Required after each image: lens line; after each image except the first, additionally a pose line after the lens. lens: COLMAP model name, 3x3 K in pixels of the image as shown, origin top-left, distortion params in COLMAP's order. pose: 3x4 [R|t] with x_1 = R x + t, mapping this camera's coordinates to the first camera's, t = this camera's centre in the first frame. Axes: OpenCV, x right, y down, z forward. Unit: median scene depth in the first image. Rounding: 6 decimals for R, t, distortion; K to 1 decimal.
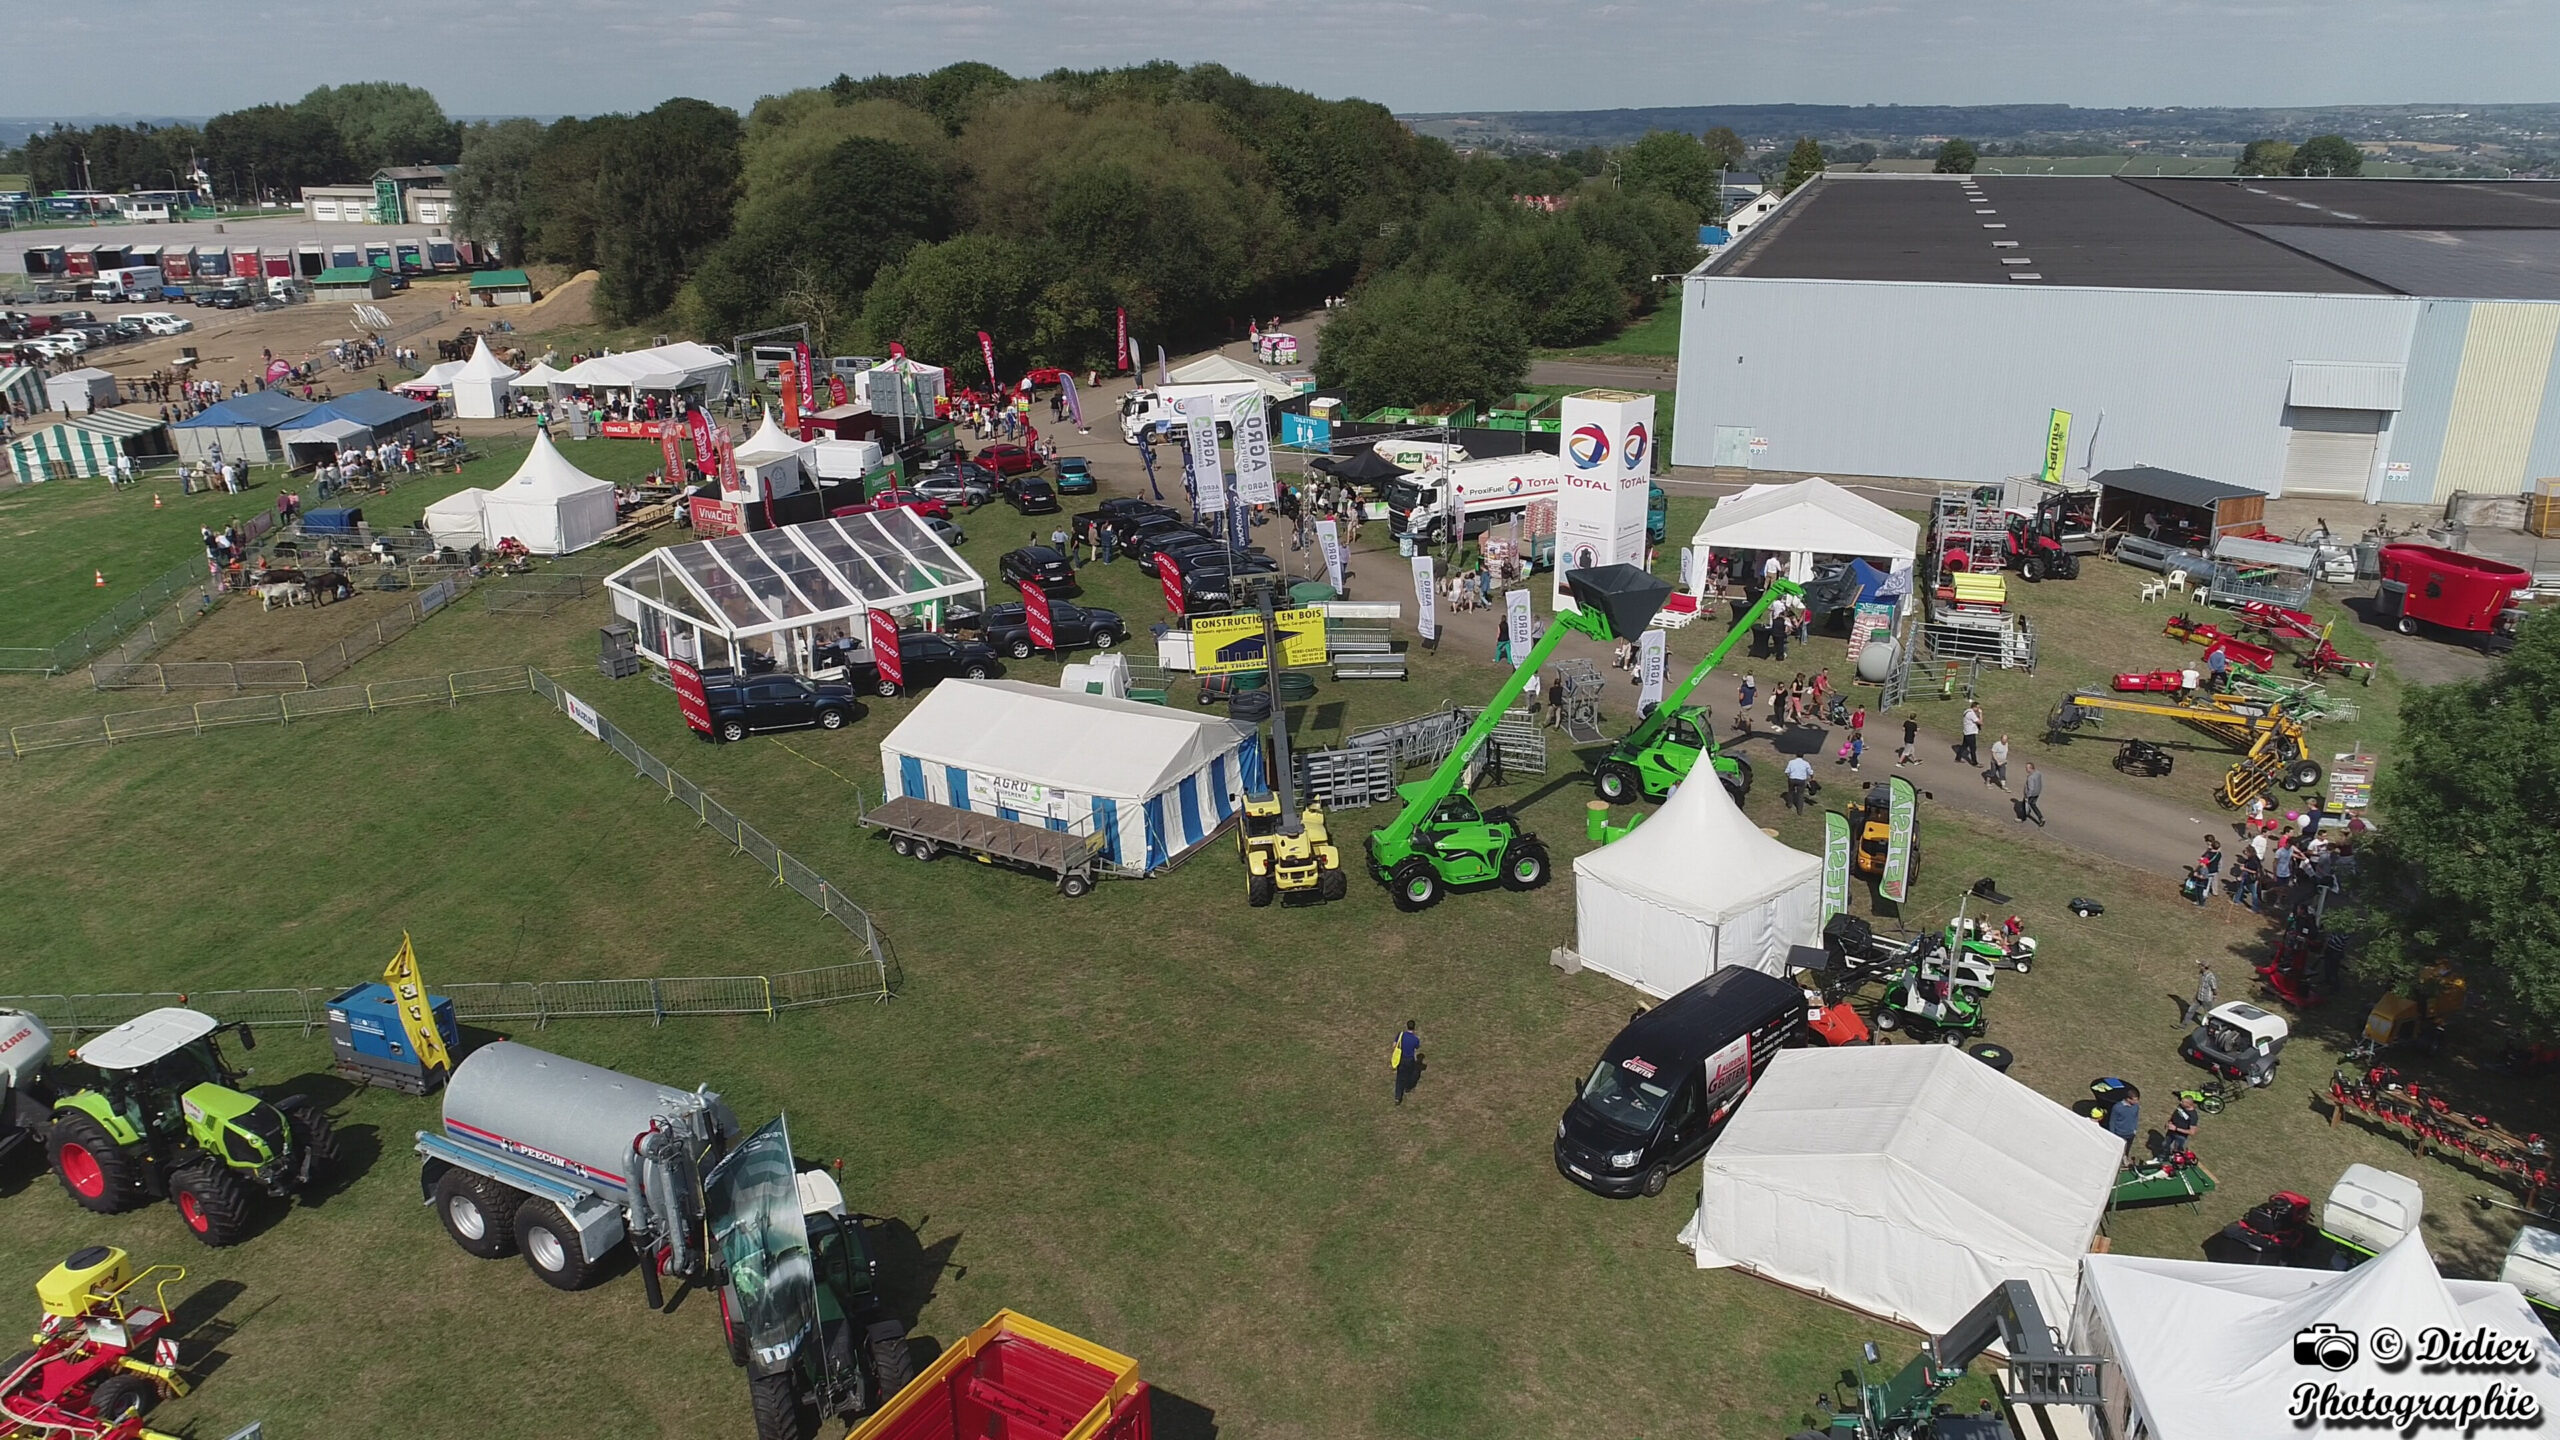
lens RADIAL K [[1797.6, 0, 1278.9], [0, 1797.6, 722.8], [0, 0, 1]] dist [0.001934, 0.001222]
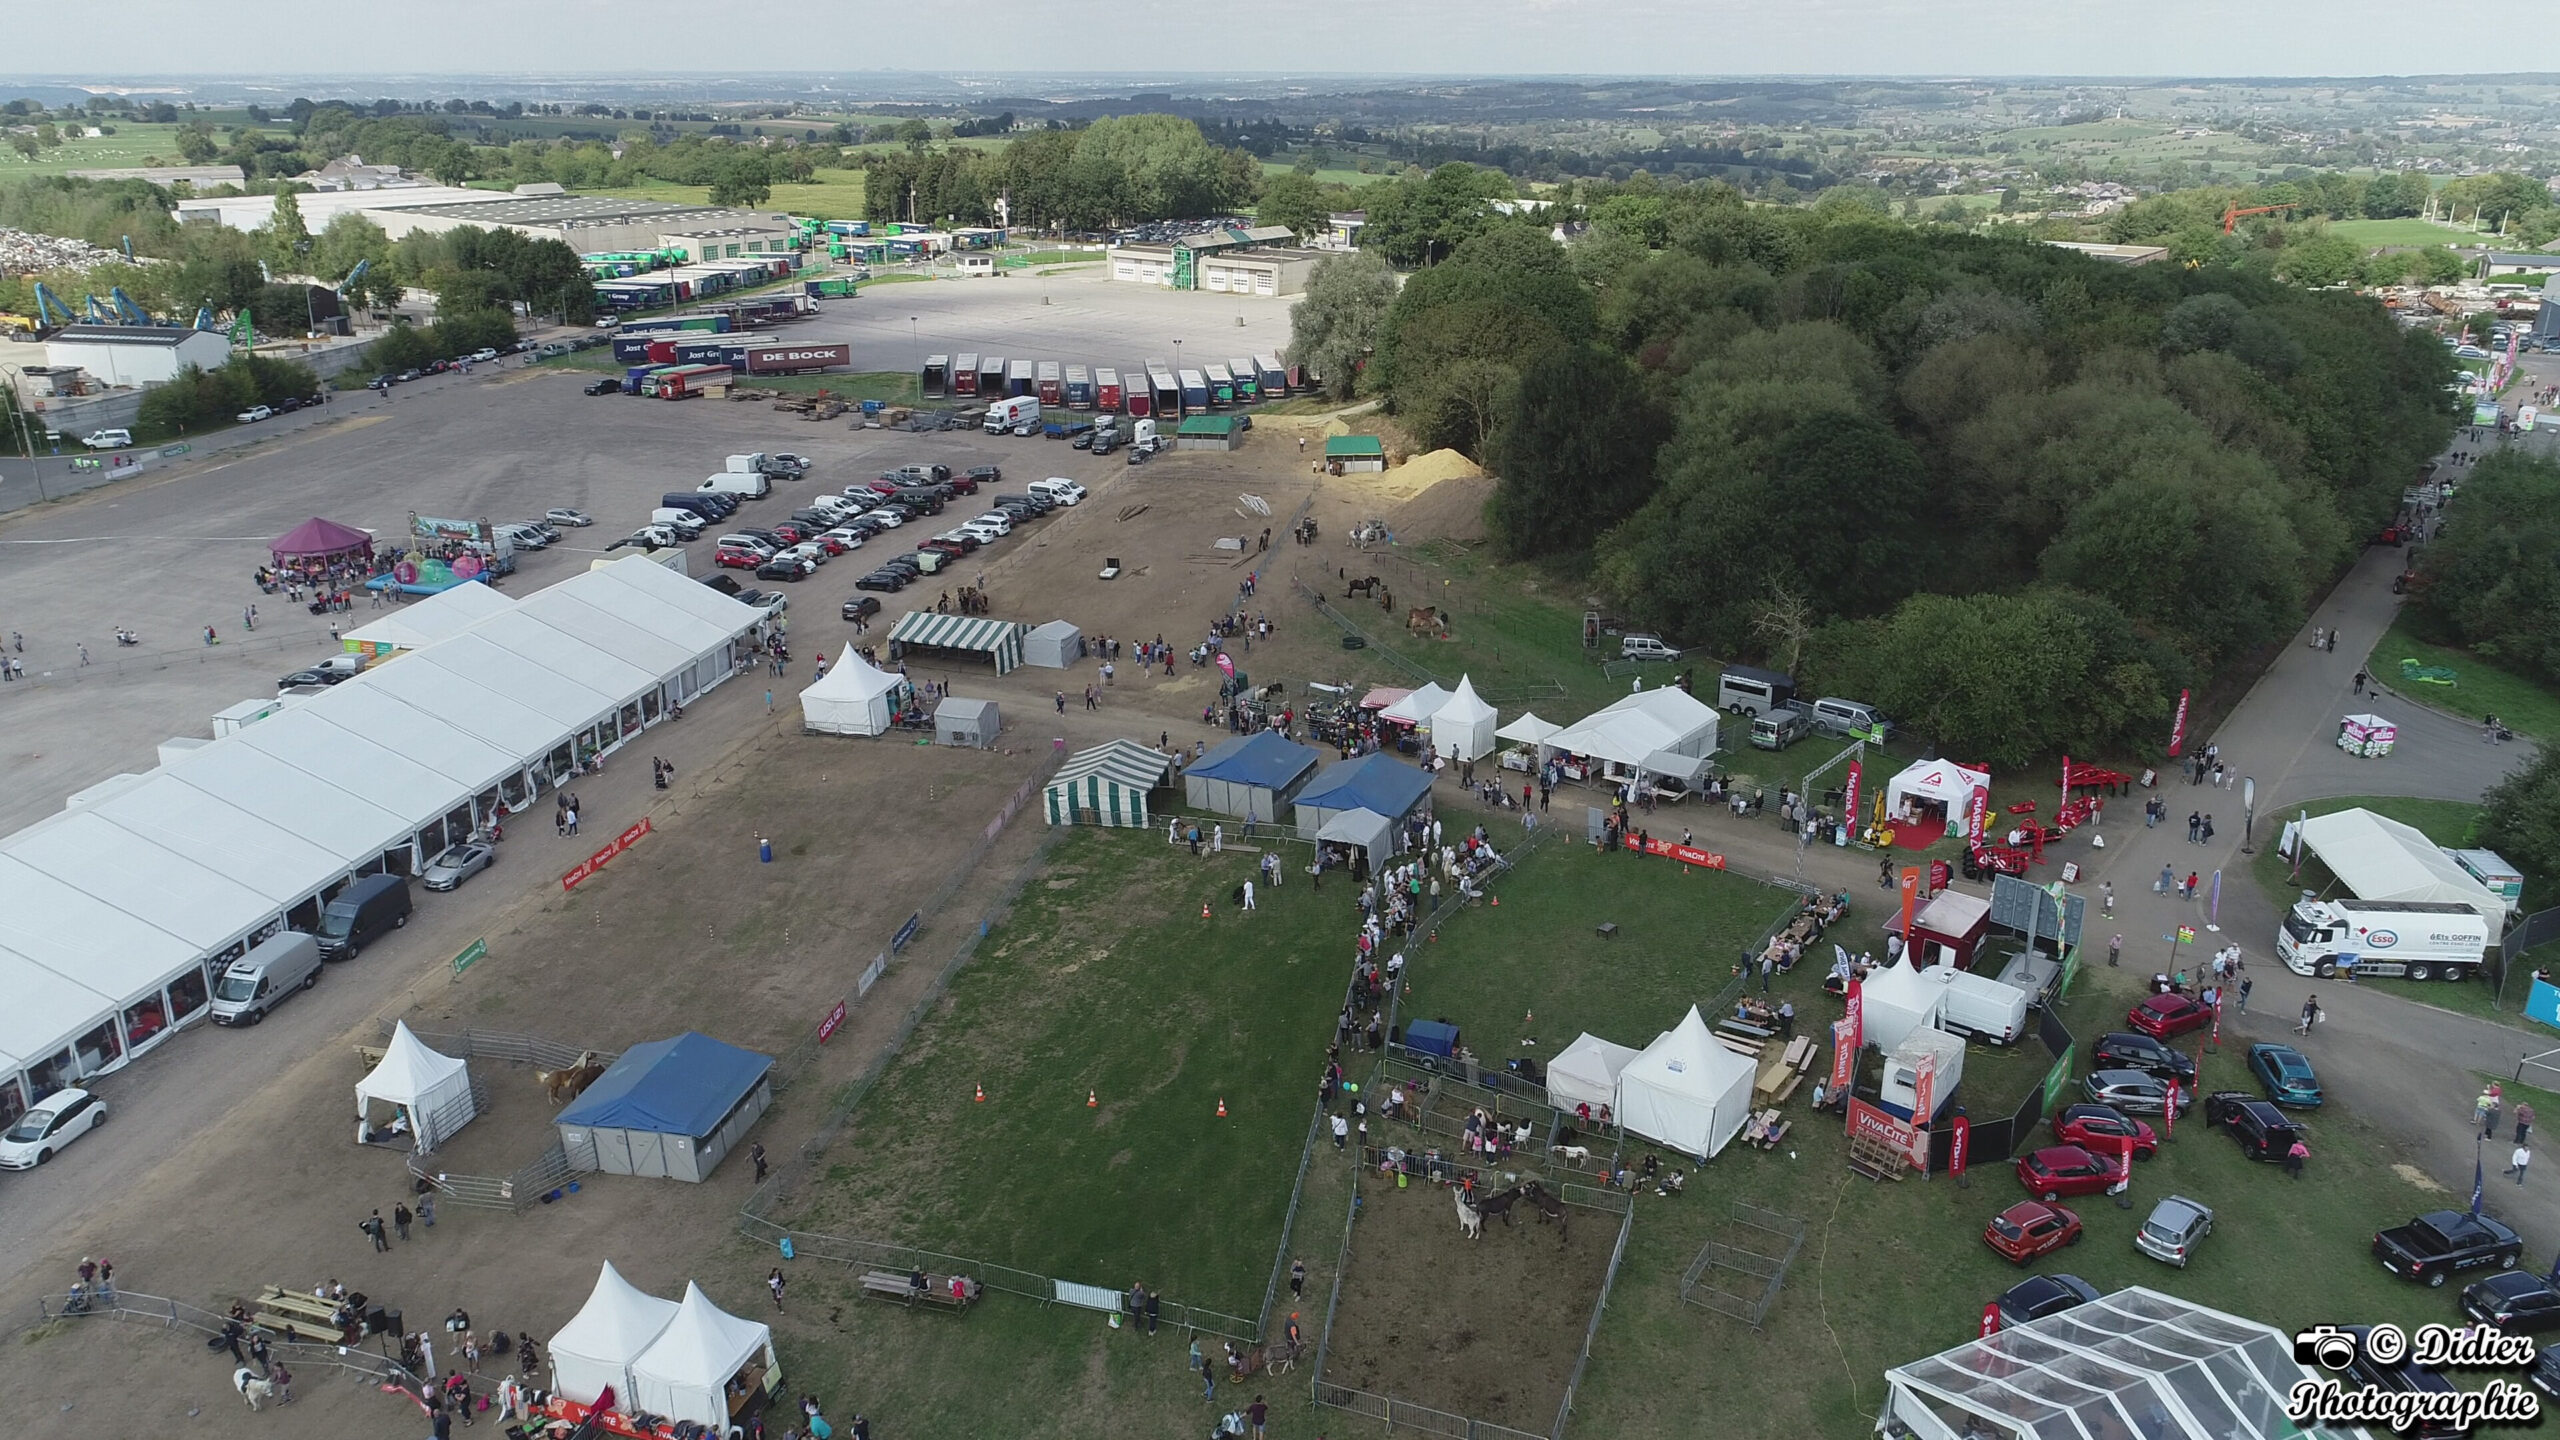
lens RADIAL K [[1787.2, 0, 1280.0], [0, 1787.2, 720.0], [0, 0, 1]] dist [0.004946, 0.000938]
pose [[0.942412, 0.118526, -0.312748, -0.229219], [-0.111373, 0.992945, 0.040704, -0.208247], [0.315366, -0.003529, 0.948964, 0.076253]]
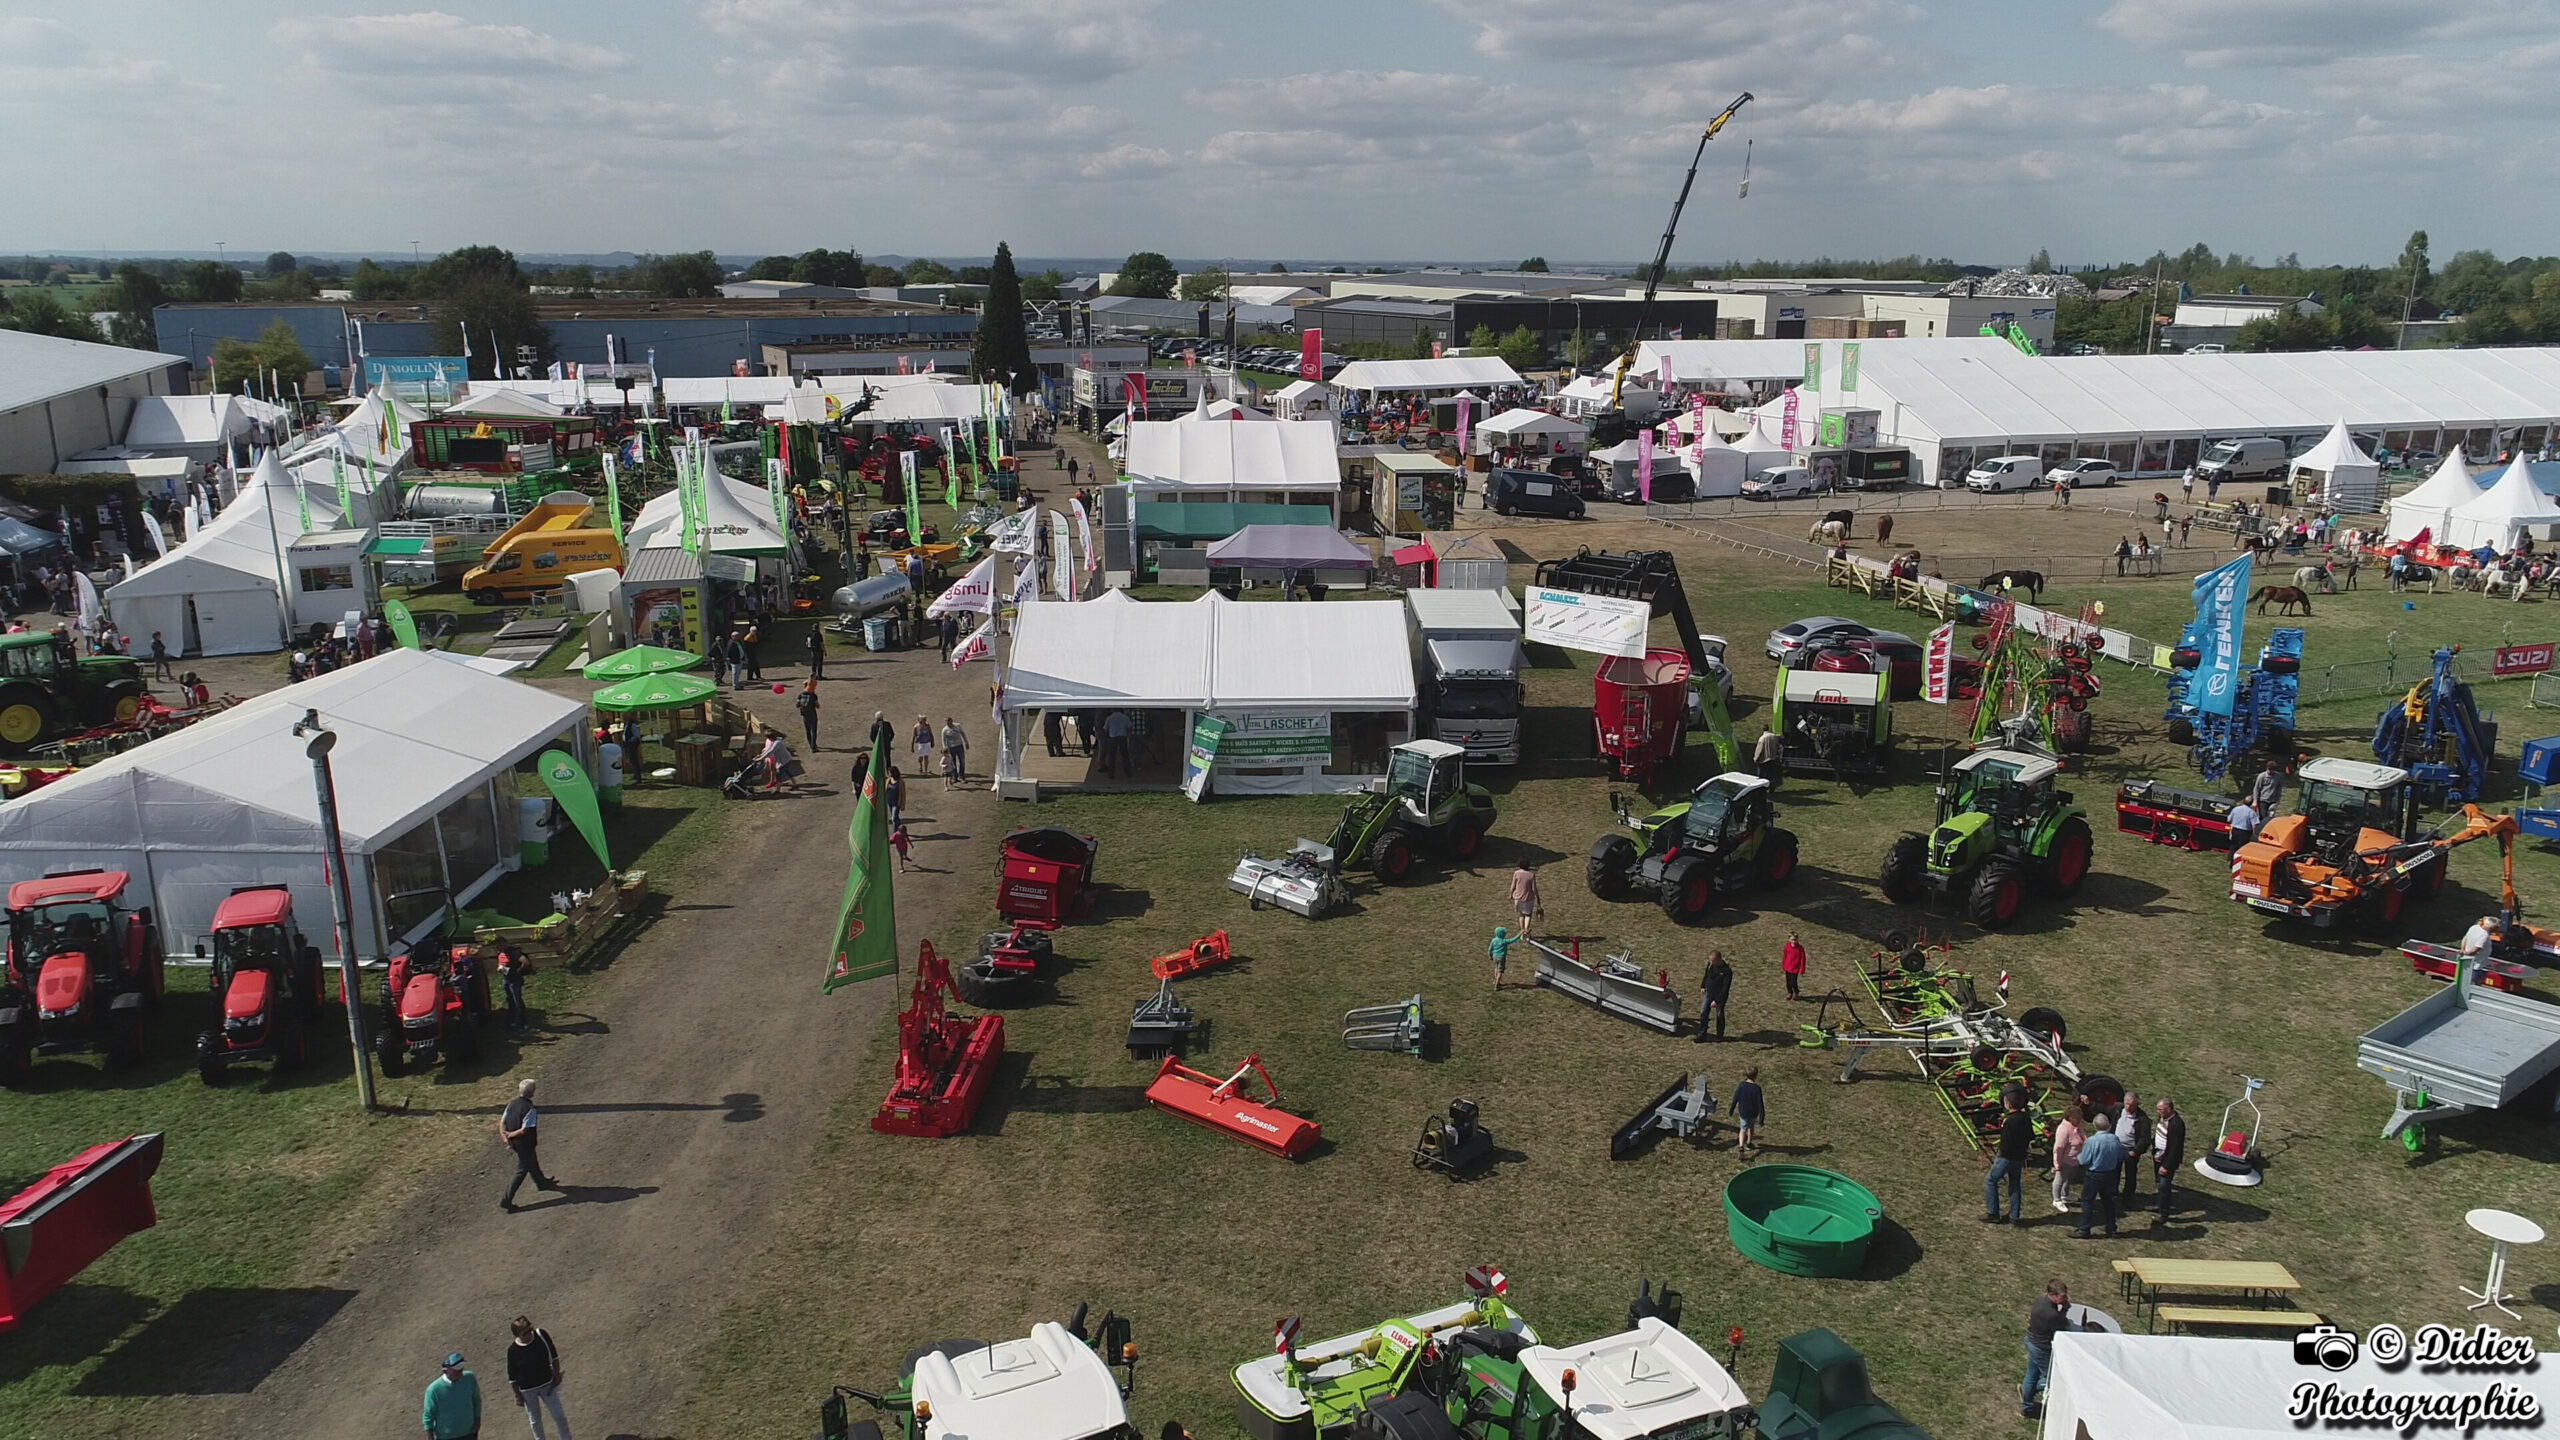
lens RADIAL K [[1794.8, 0, 1278.9], [0, 1794.8, 723.1], [0, 0, 1]] dist [0.004956, -0.002819]
pose [[0.186235, 0.254968, -0.948845, 0.021300], [-0.328107, 0.926439, 0.184548, 0.083000], [0.926101, 0.276953, 0.256192, -0.051881]]
